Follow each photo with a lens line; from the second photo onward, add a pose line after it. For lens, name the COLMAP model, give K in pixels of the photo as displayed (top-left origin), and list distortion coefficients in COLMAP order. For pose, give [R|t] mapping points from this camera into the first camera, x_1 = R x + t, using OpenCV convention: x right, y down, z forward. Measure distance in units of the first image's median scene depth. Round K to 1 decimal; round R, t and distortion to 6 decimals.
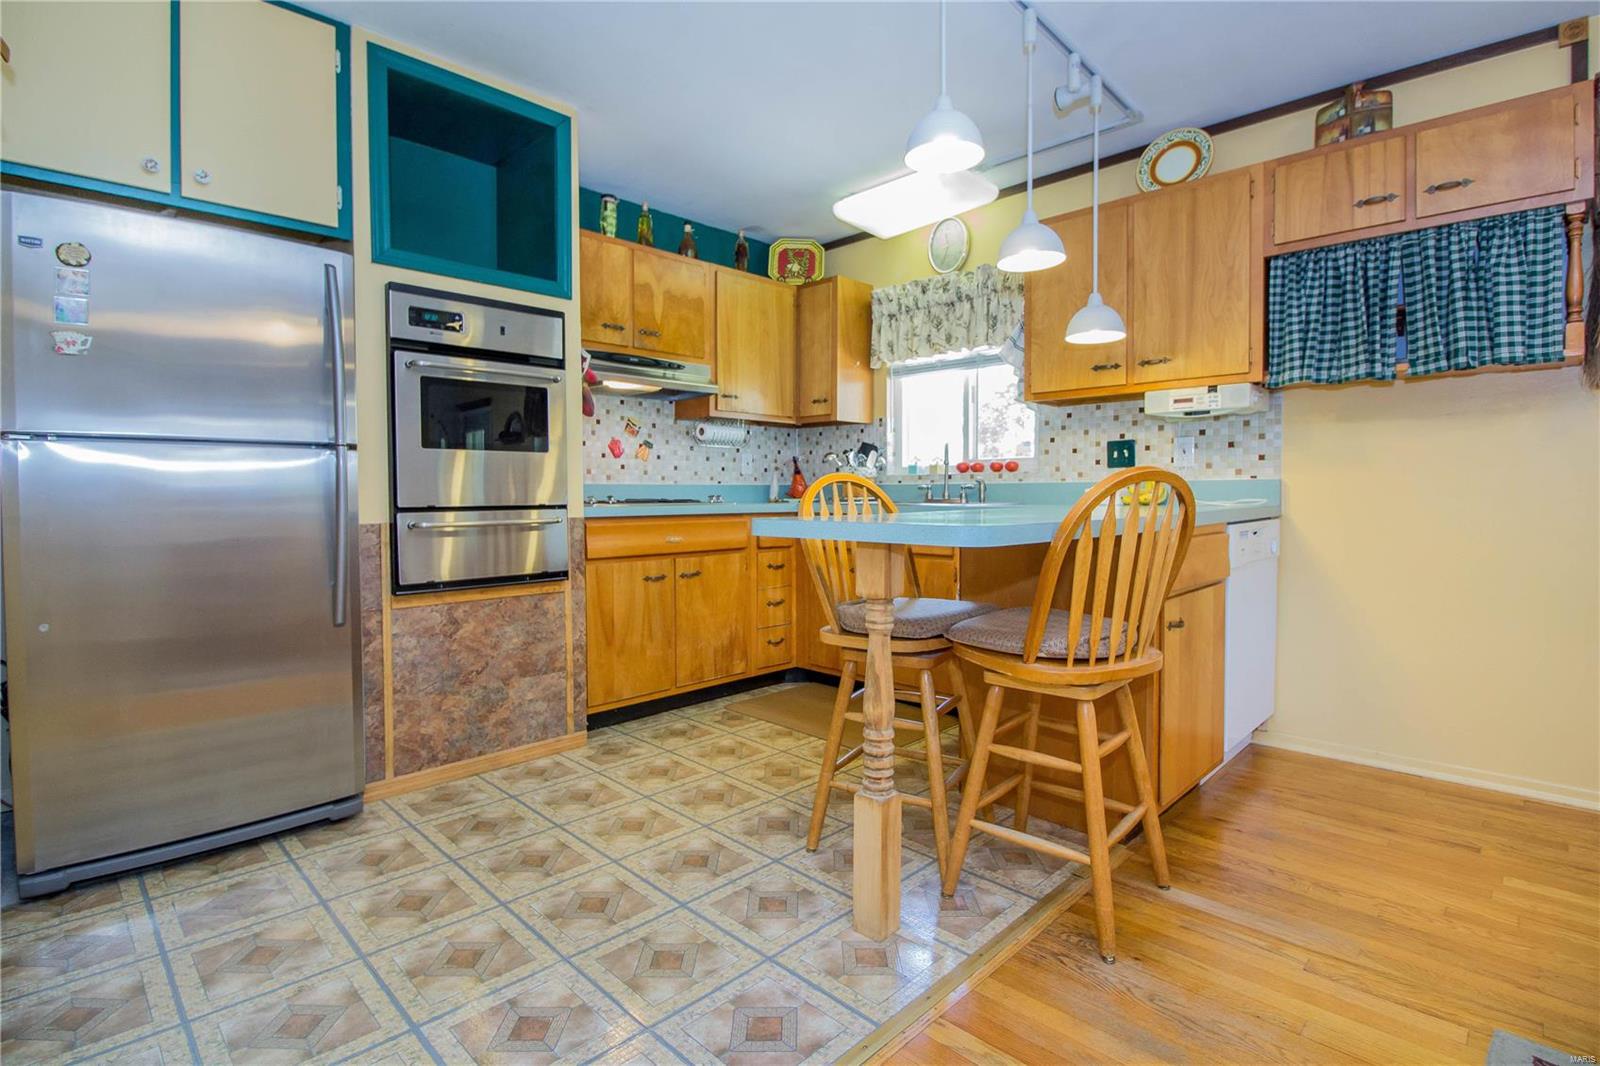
lens RADIAL K [[774.5, 0, 800.3], [0, 774.5, 515.5], [0, 0, 1]] dist [0.004112, -0.019866]
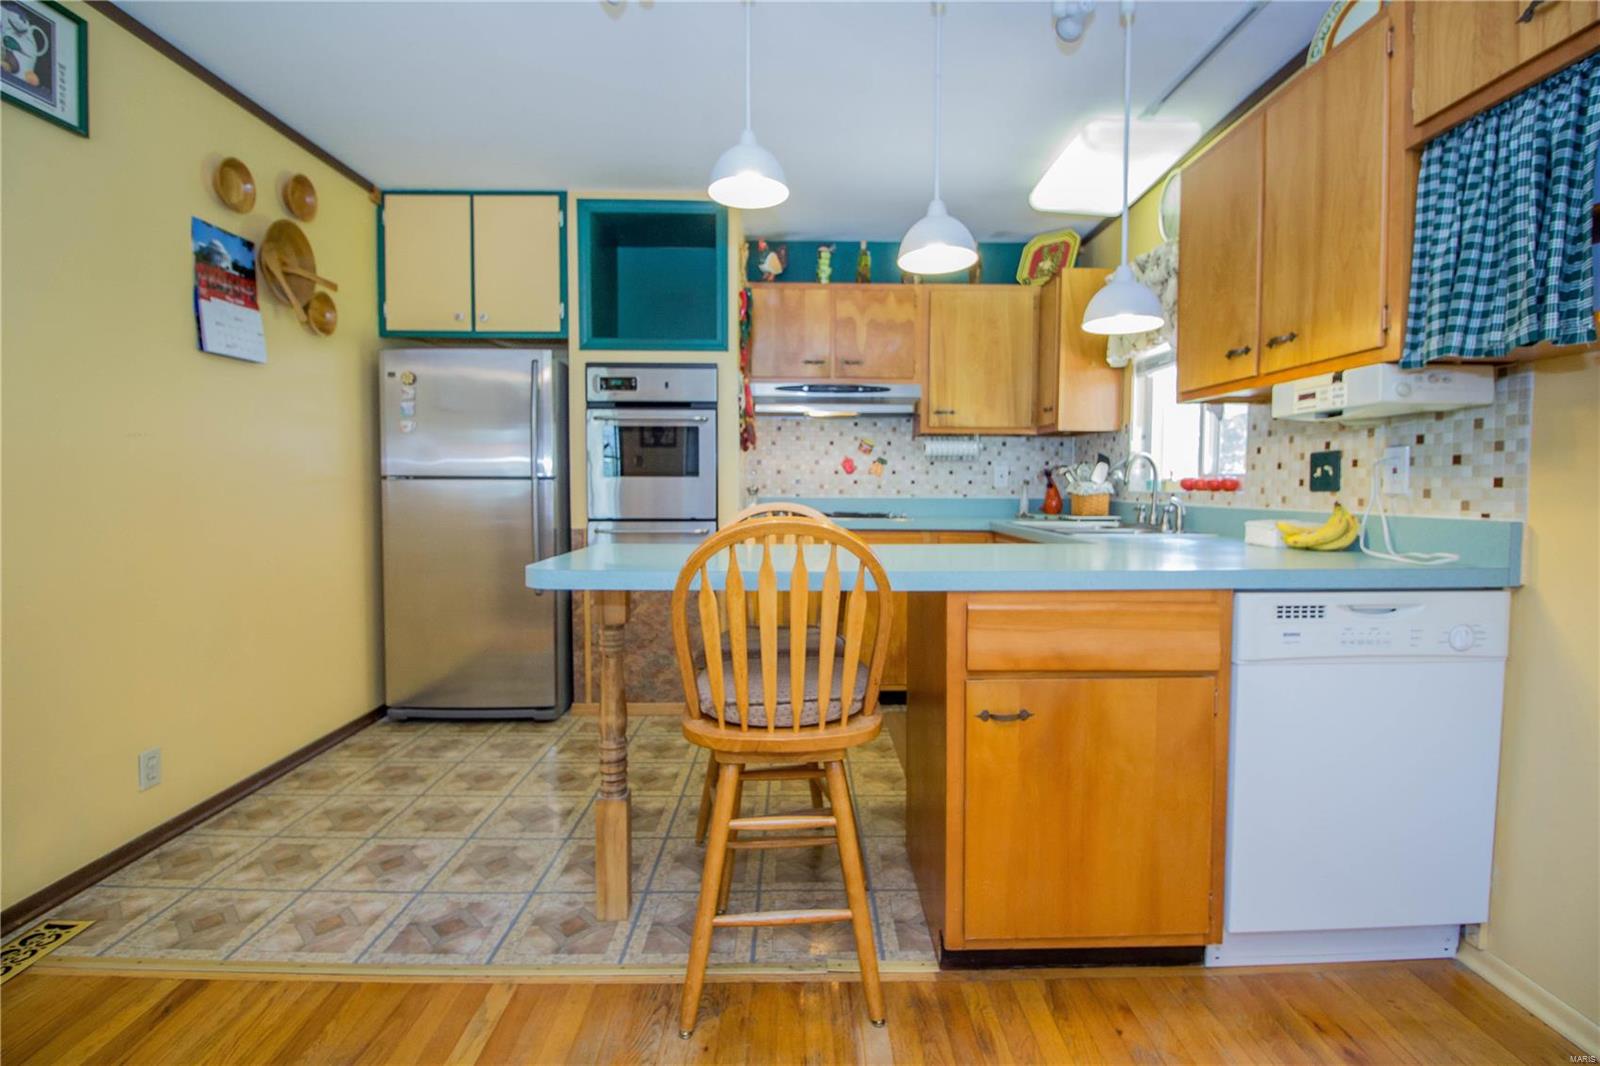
lens RADIAL K [[738.1, 0, 811.5], [0, 738.1, 520.5], [0, 0, 1]] dist [0.000874, -0.012773]
pose [[0.713545, 0.041016, -0.699407, 0.606988], [-0.027847, 0.999156, 0.030184, -0.048462], [0.700055, -0.002062, 0.714086, 0.249177]]
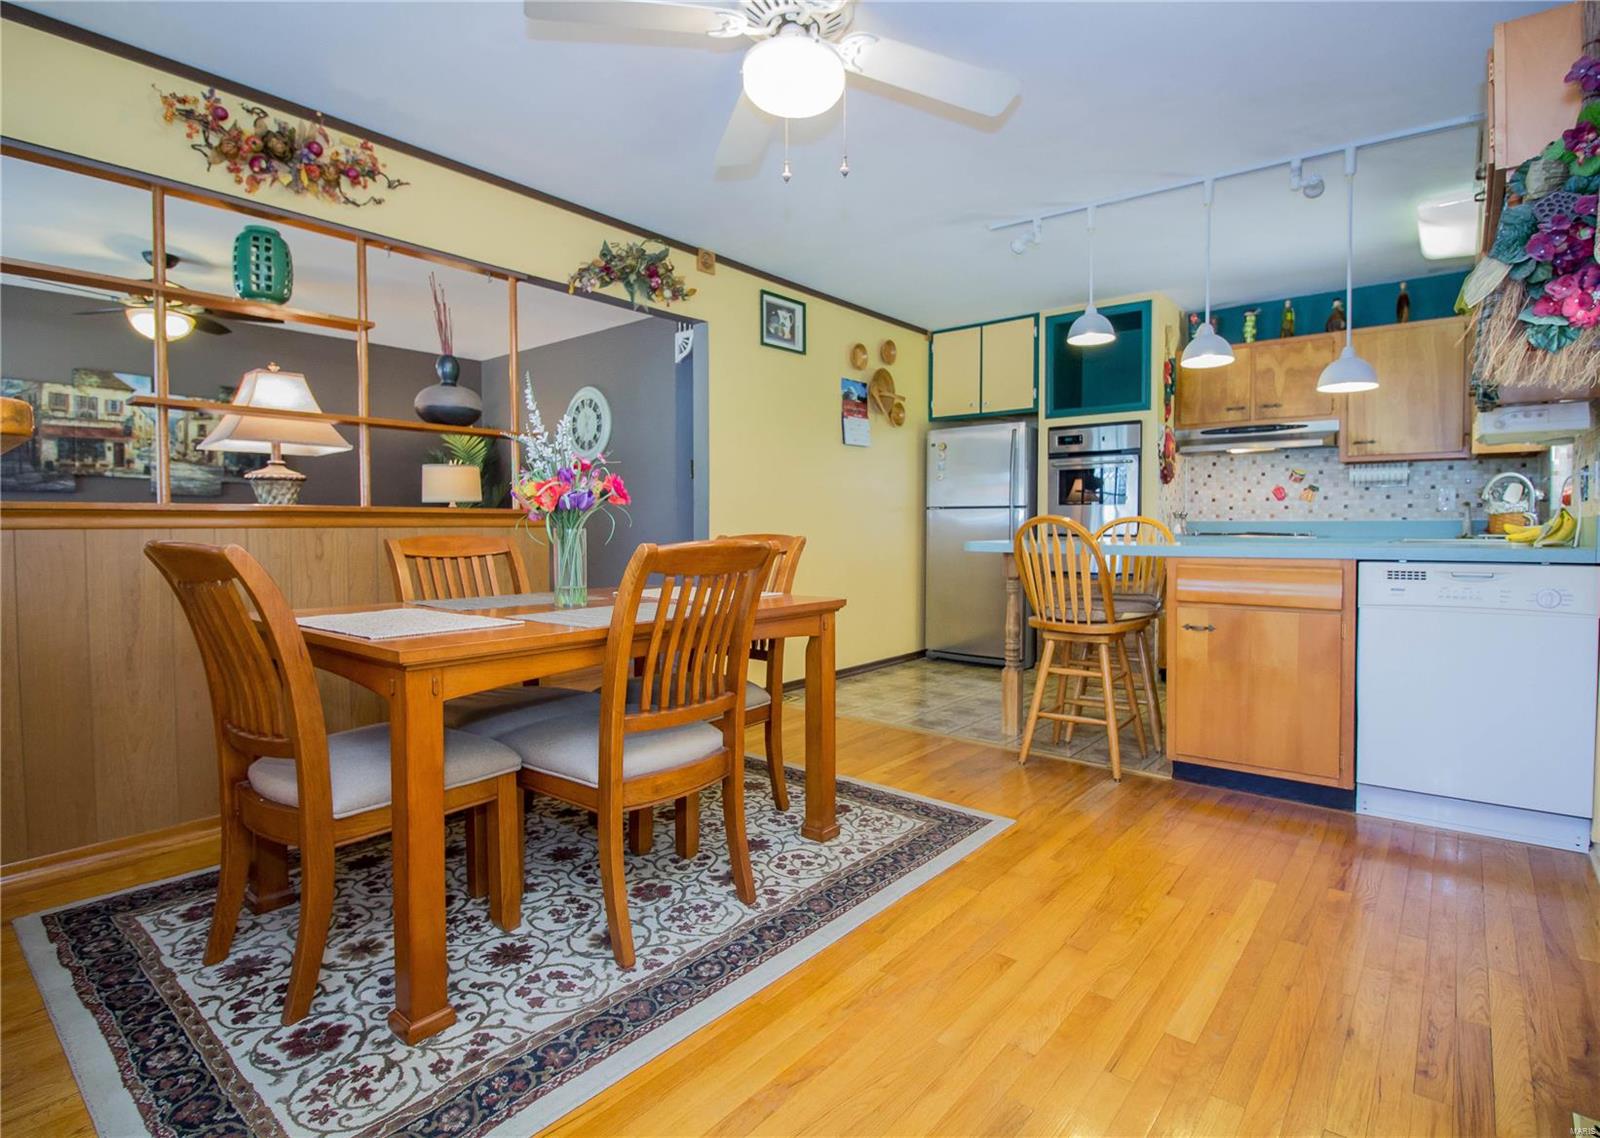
lens RADIAL K [[793.6, 0, 824.2], [0, 793.6, 549.1], [0, 0, 1]] dist [-0.002120, -0.000379]
pose [[0.097530, 0.033357, -0.994673, 1.280304], [-0.030955, 0.999056, 0.030469, -0.013268], [0.994751, 0.027818, 0.098471, 0.149147]]
